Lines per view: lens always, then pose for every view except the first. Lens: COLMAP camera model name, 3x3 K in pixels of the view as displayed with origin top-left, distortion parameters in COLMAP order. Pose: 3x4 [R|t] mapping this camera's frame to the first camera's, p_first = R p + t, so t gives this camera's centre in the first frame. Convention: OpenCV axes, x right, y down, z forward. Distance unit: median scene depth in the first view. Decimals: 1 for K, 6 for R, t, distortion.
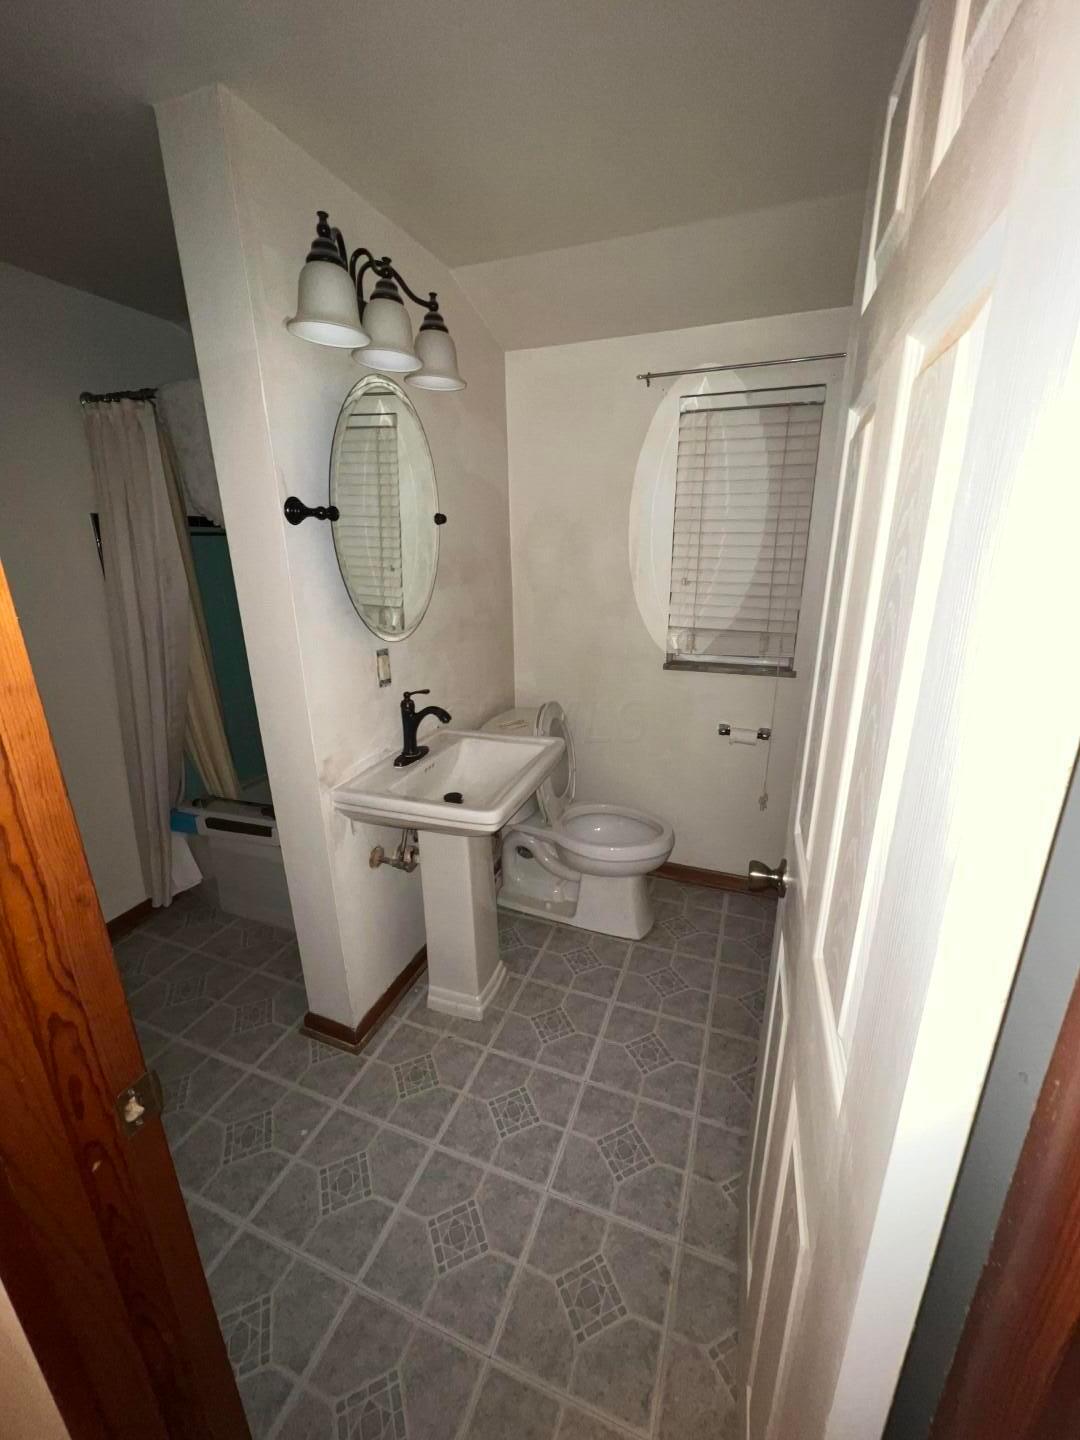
lens RADIAL K [[576.8, 0, 540.0], [0, 576.8, 720.0], [0, 0, 1]] dist [-0.000541, 0.000120]
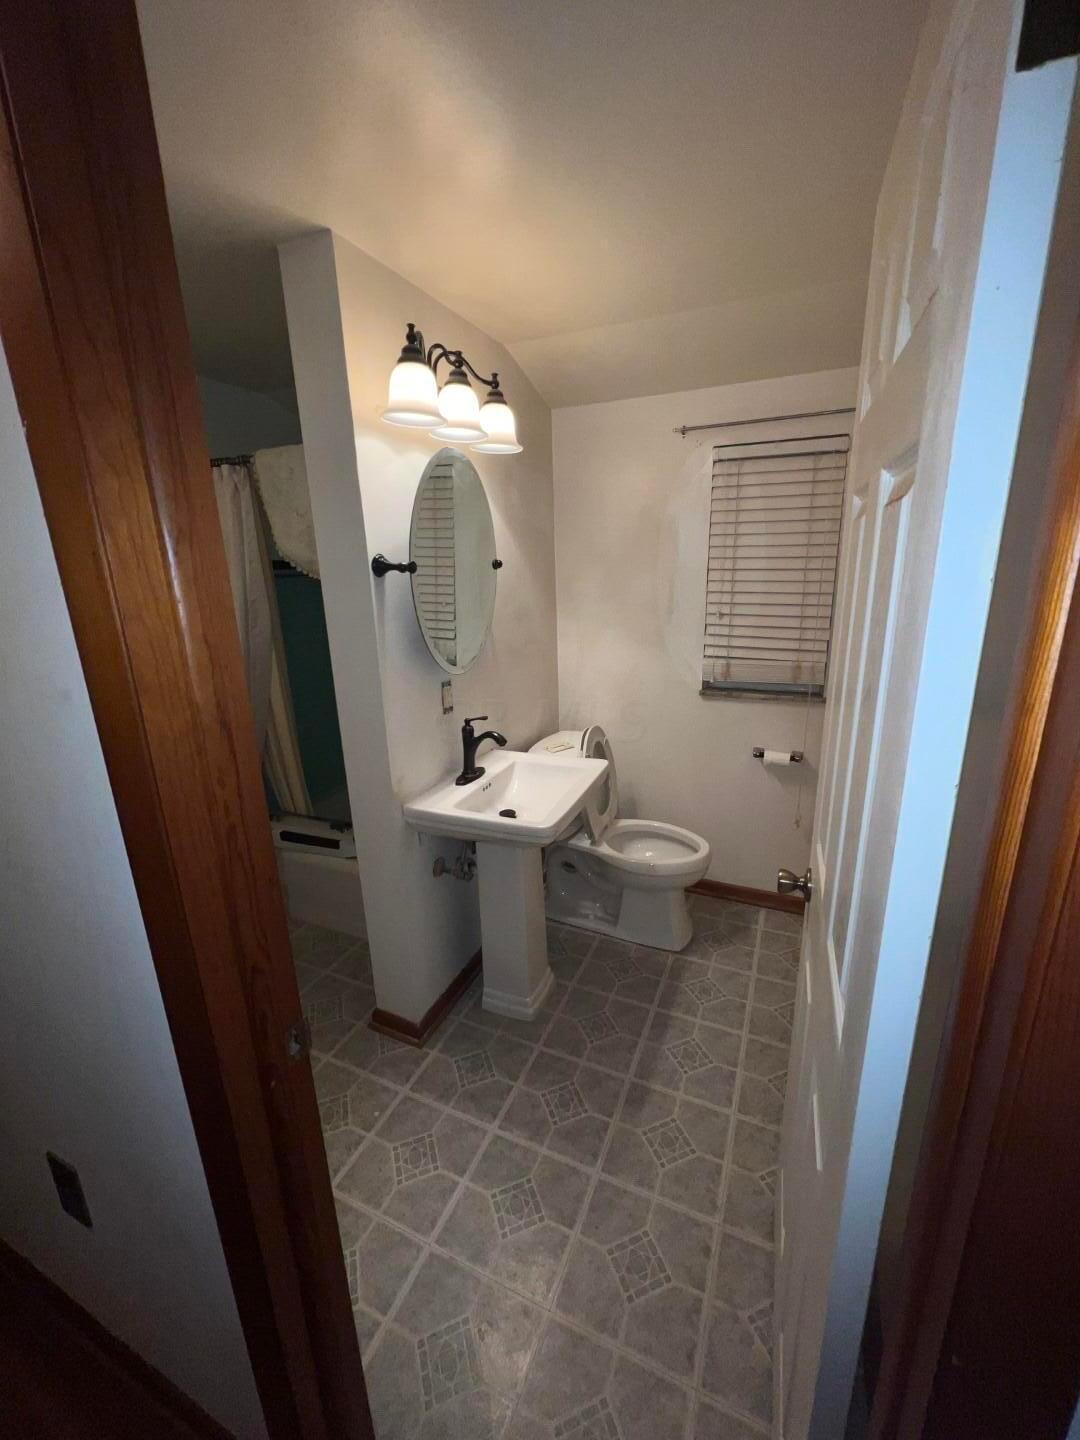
lens RADIAL K [[583.4, 0, 540.0], [0, 583.4, 720.0], [0, 0, 1]] dist [0.000218, -0.000149]
pose [[0.998497, -0.000527, -0.054805, -0.030659], [-0.001338, 0.999421, -0.033990, -0.007957], [0.054791, 0.034012, 0.997918, -0.129427]]
